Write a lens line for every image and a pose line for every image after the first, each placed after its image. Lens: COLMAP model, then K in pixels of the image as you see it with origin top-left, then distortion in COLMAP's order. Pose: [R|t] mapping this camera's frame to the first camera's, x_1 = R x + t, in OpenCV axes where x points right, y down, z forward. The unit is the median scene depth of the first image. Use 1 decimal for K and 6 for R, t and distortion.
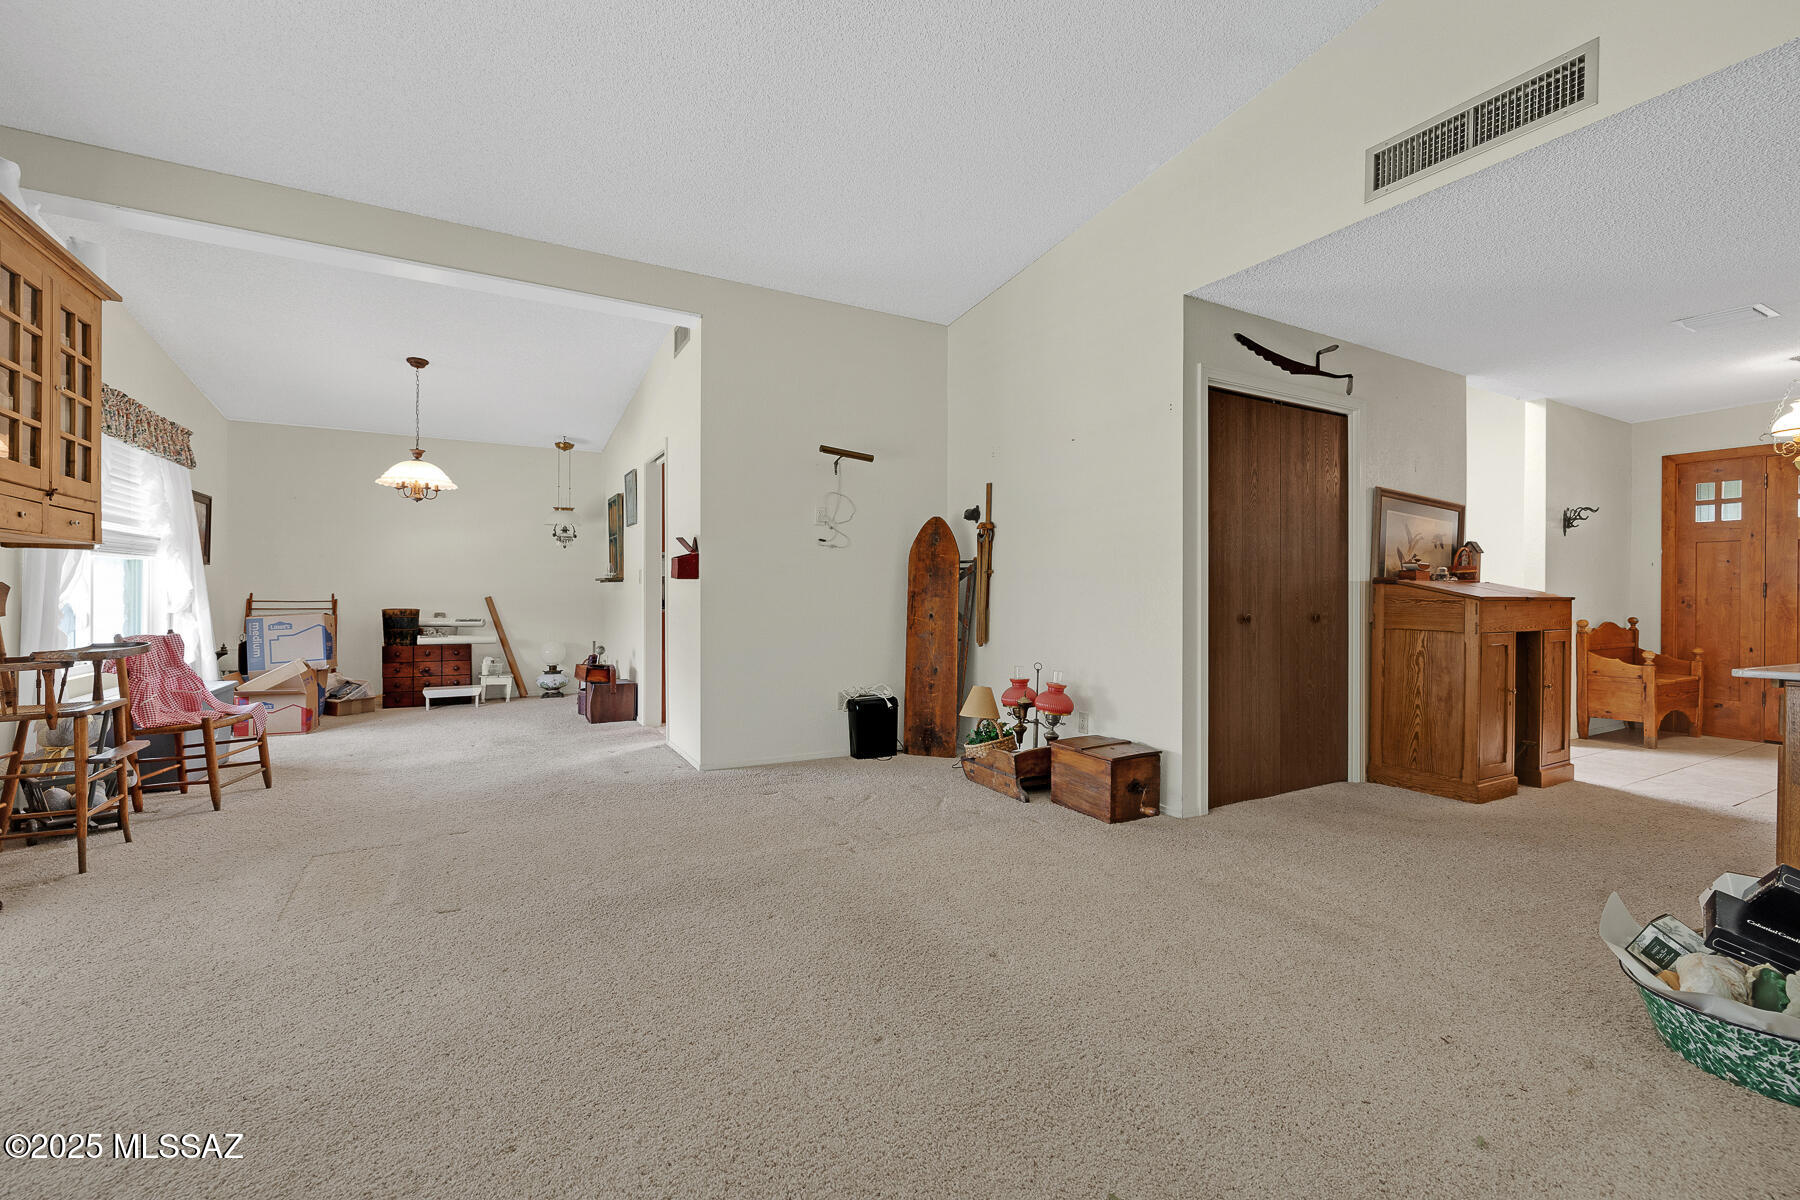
lens RADIAL K [[755.0, 0, 896.5], [0, 755.0, 592.8], [0, 0, 1]] dist [-0.001131, 0.000267]
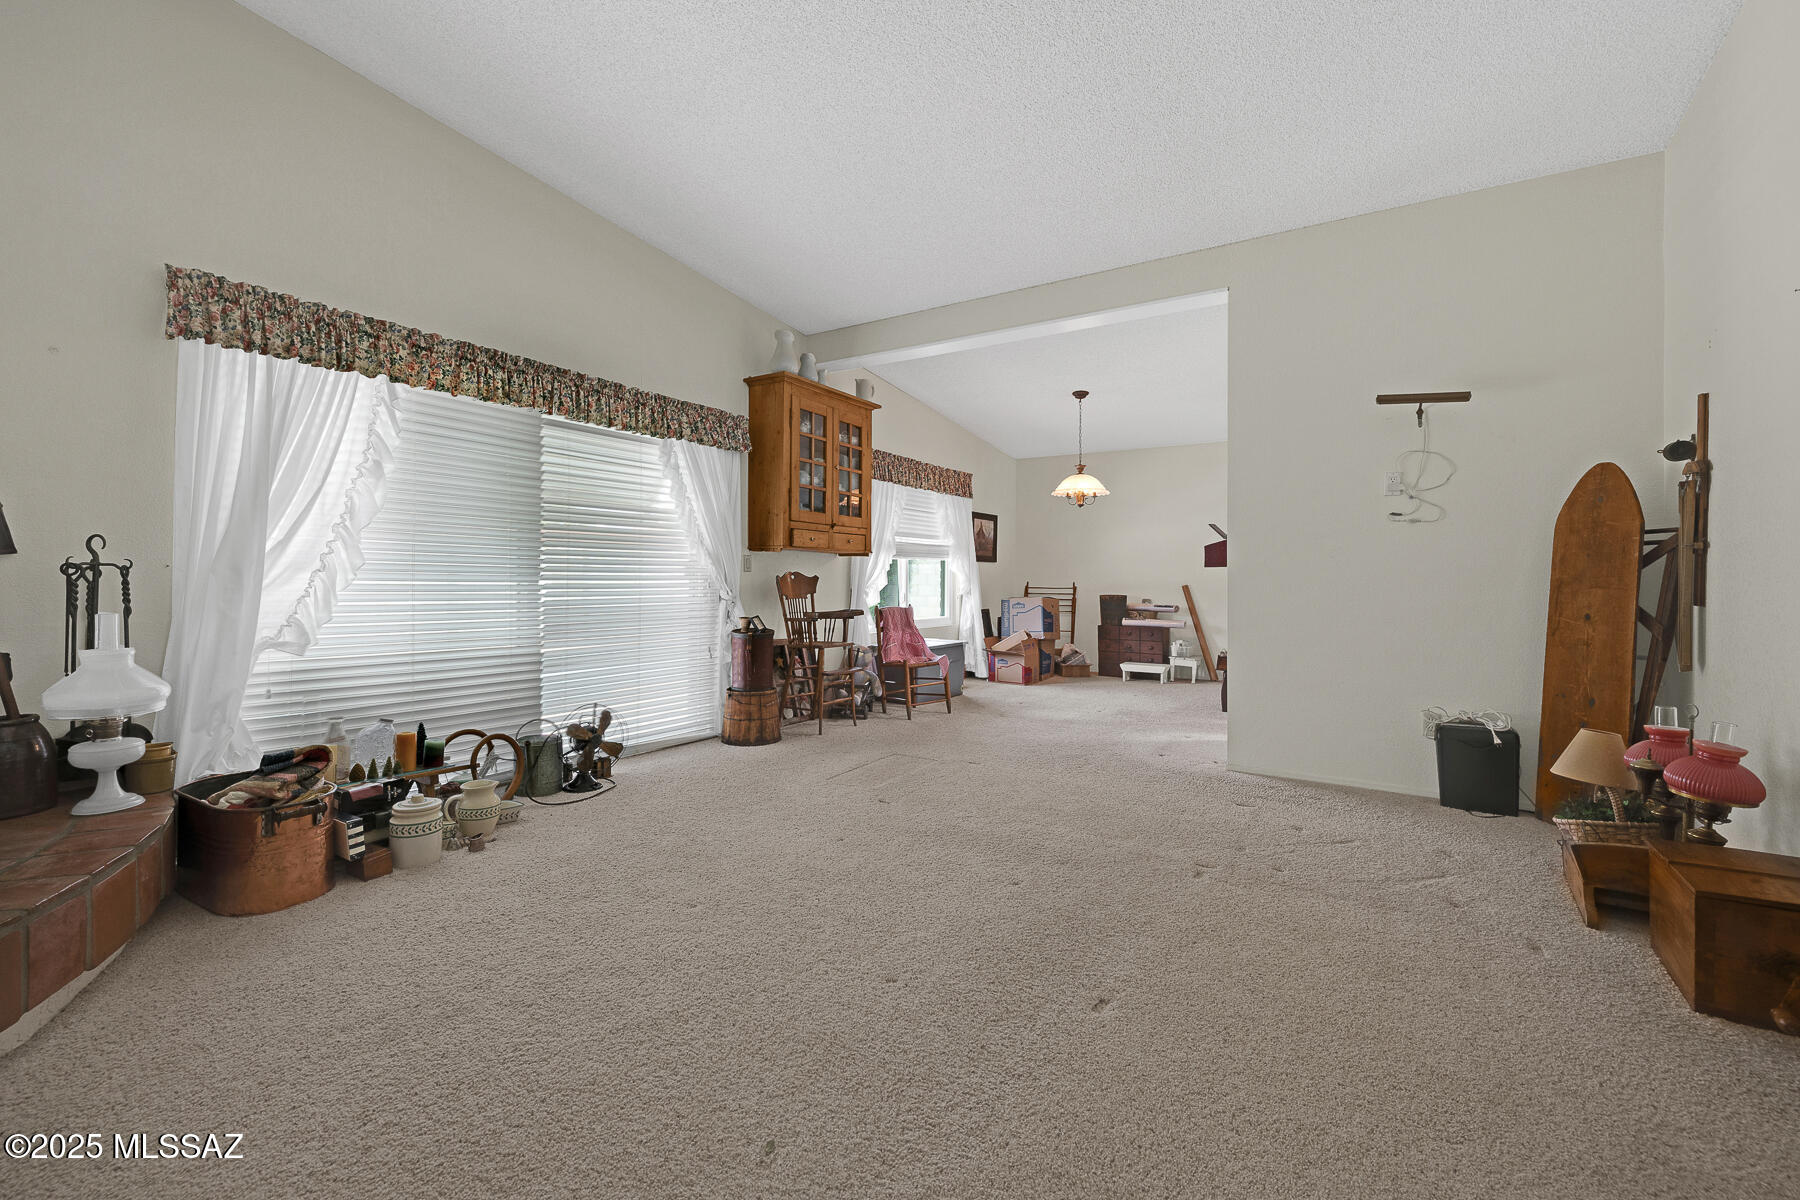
lens RADIAL K [[755.0, 0, 888.5], [0, 755.0, 577.4], [0, 0, 1]] dist [-0.001131, 0.000267]
pose [[0.465146, -0.004315, -0.885223, 0.347801], [-0.001964, 0.999981, -0.005907, 0.001446], [0.885232, 0.004486, 0.465129, 0.170864]]
